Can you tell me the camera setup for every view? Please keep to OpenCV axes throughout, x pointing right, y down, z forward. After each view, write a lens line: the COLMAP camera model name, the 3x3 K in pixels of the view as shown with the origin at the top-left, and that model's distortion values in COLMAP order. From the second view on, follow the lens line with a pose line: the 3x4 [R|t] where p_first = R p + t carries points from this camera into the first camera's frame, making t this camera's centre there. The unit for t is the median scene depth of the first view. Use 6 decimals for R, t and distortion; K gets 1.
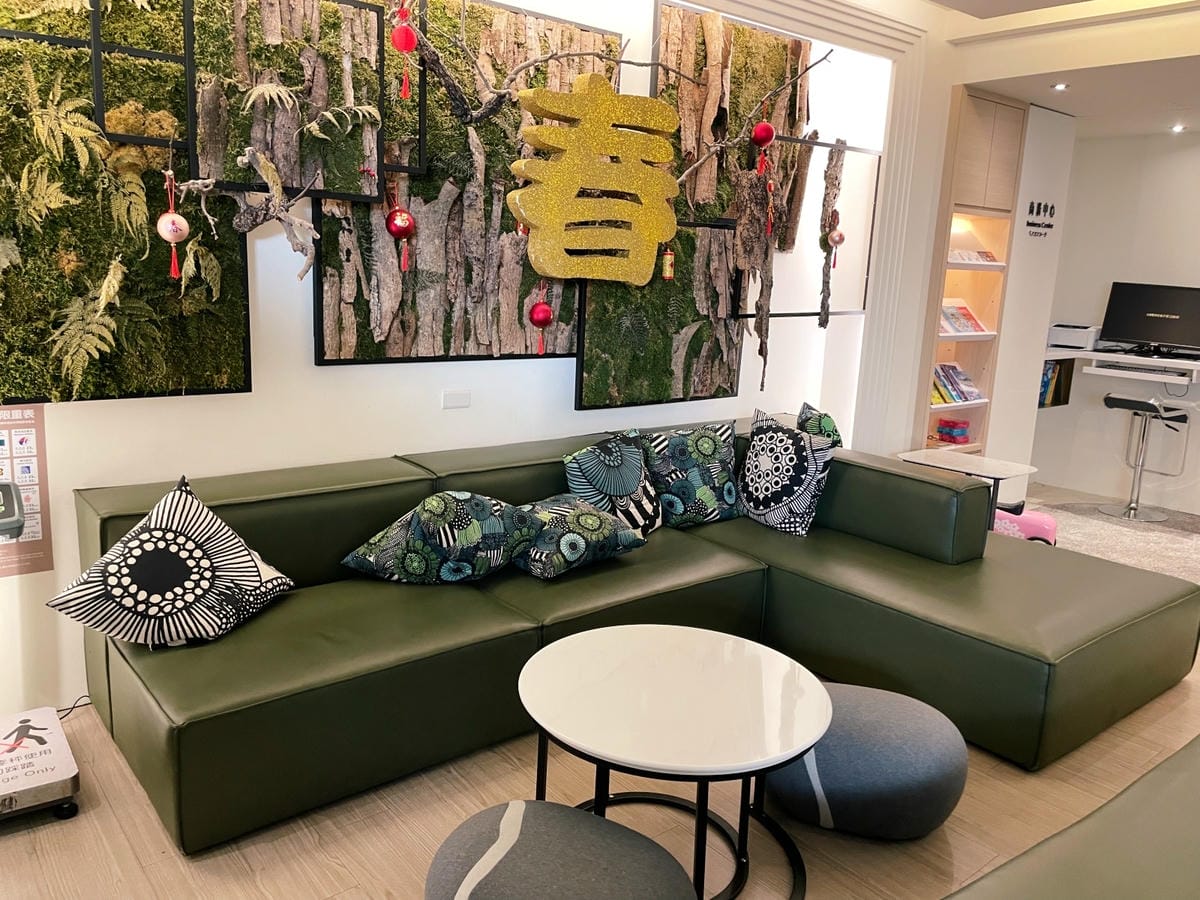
lens RADIAL K [[925.5, 0, 606.2], [0, 925.5, 443.2], [0, 0, 1]] dist [0.121148, -0.160604]
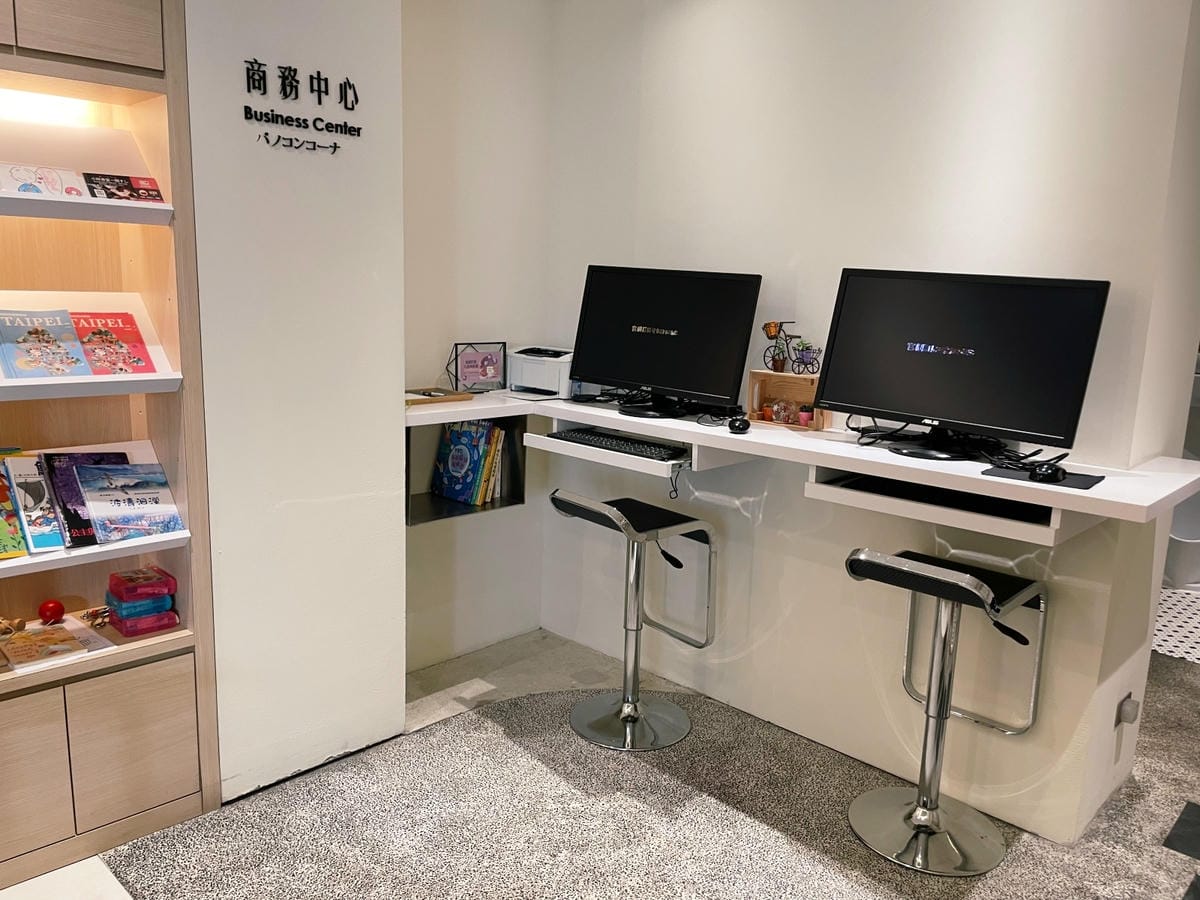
lens RADIAL K [[925.5, 0, 606.2], [0, 925.5, 443.2], [0, 0, 1]] dist [0.121148, -0.160604]
pose [[0.993598, -0.026191, 0.109893, 0.528938], [0.027937, 0.999506, -0.014373, -0.072317], [-0.109462, 0.017351, 0.993840, 0.542746]]
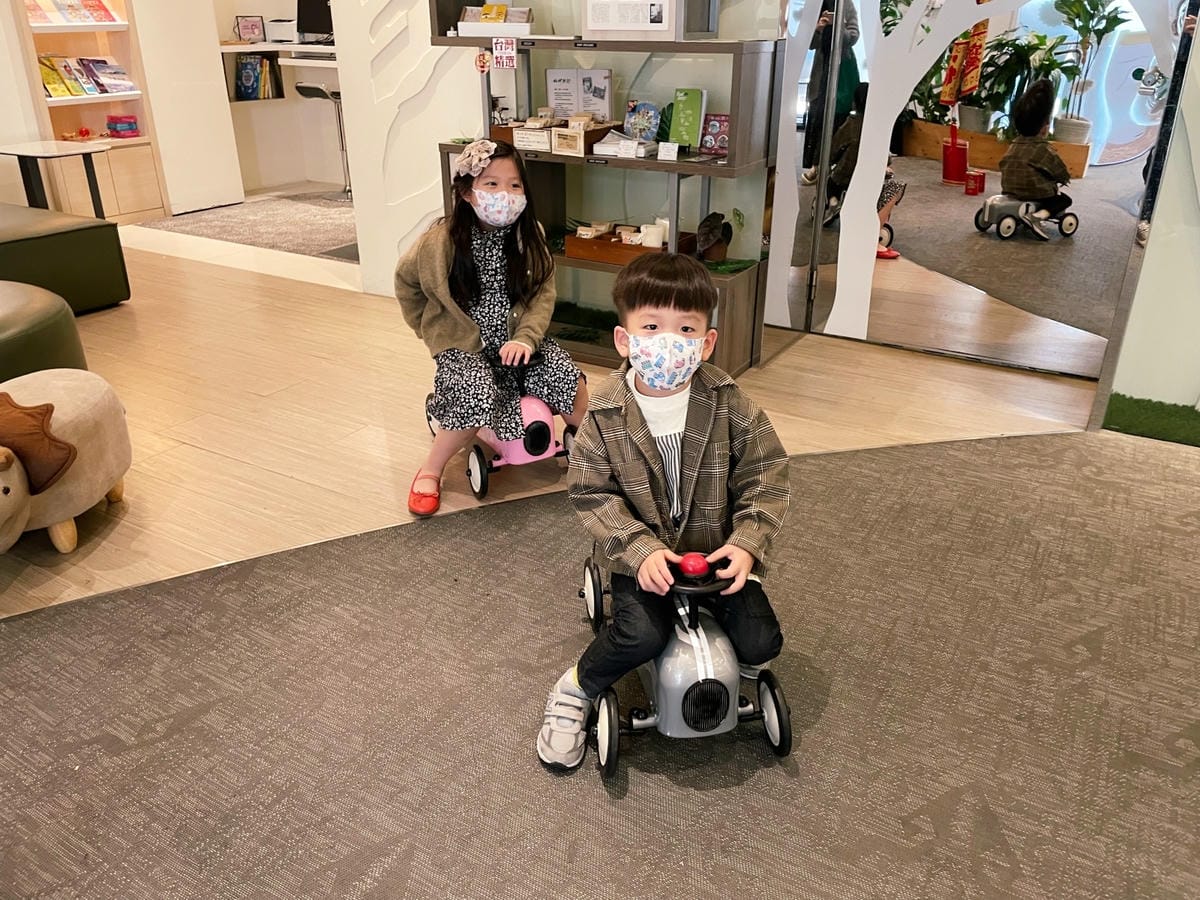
lens RADIAL K [[925.5, 0, 606.2], [0, 925.5, 443.2], [0, 0, 1]] dist [0.121148, -0.160604]
pose [[0.946532, -0.169082, 0.274752, 0.523538], [0.098605, 0.962524, 0.252637, 0.110735], [-0.307172, -0.212037, 0.927732, -0.207577]]
